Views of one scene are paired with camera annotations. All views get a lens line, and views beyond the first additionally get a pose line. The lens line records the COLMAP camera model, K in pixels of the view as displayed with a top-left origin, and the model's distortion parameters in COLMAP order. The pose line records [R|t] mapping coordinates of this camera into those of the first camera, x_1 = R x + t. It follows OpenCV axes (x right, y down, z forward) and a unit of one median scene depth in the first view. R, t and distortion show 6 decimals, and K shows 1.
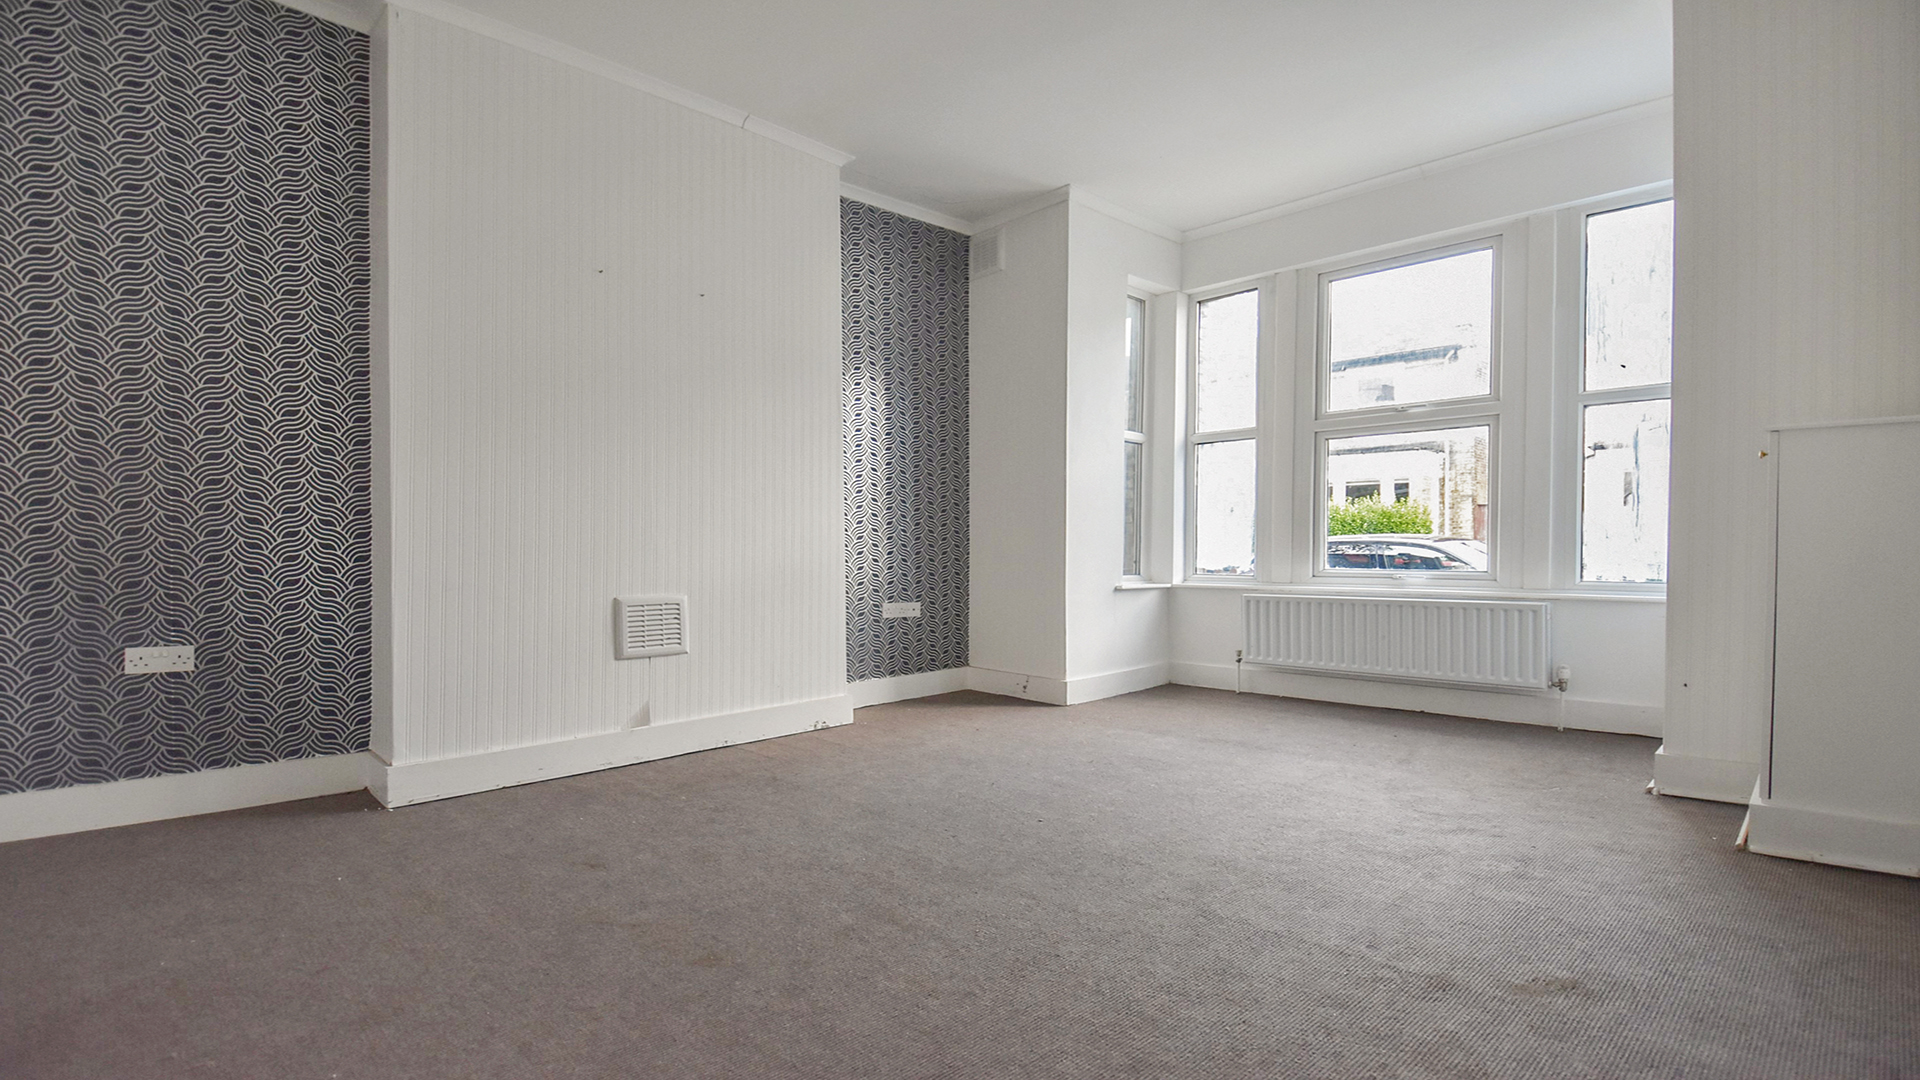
lens RADIAL K [[941.9, 0, 957.7], [0, 941.9, 550.5], [0, 0, 1]] dist [-0.003459, -0.007363]
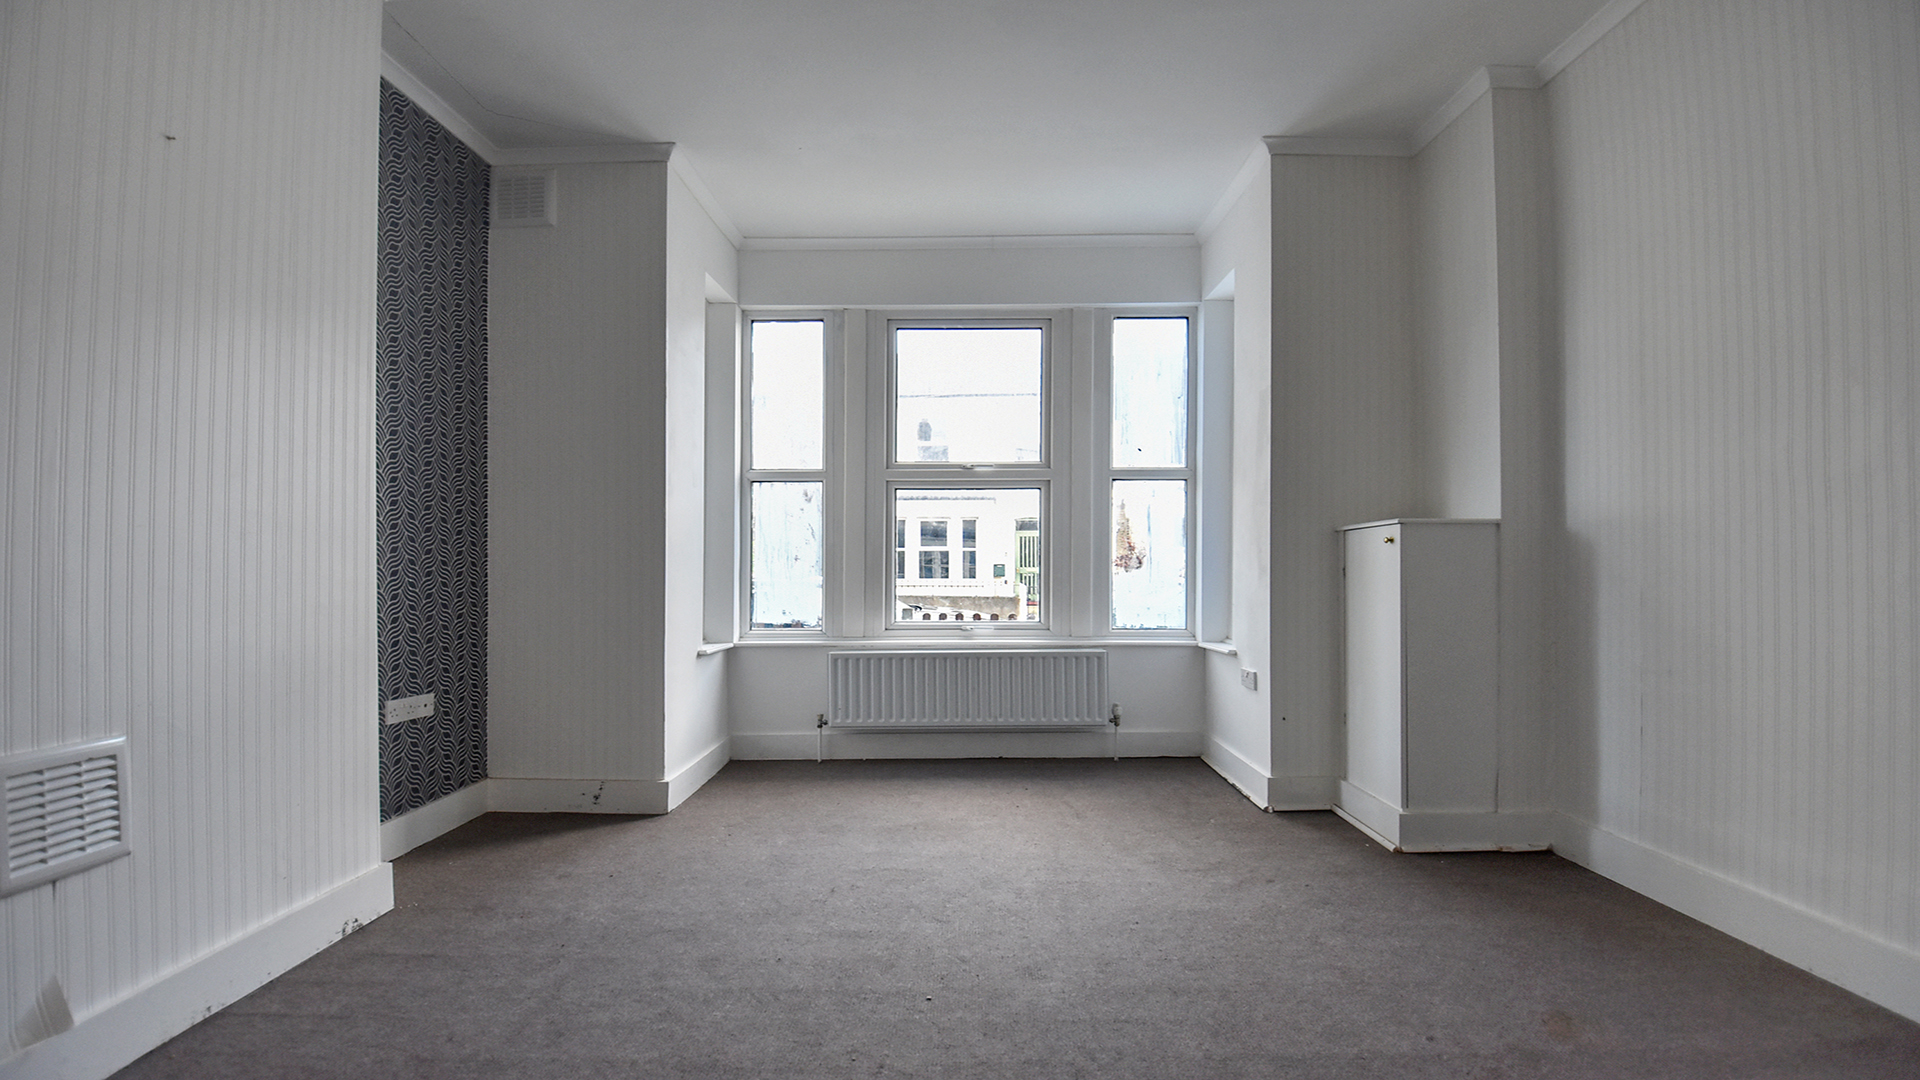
lens RADIAL K [[941.9, 0, 962.4], [0, 941.9, 552.7], [0, 0, 1]] dist [-0.003459, -0.007363]
pose [[0.687348, 0.018067, 0.726104, -0.271342], [-0.003889, 0.999768, -0.021195, -0.031673], [-0.726318, 0.011745, 0.687259, 0.280936]]
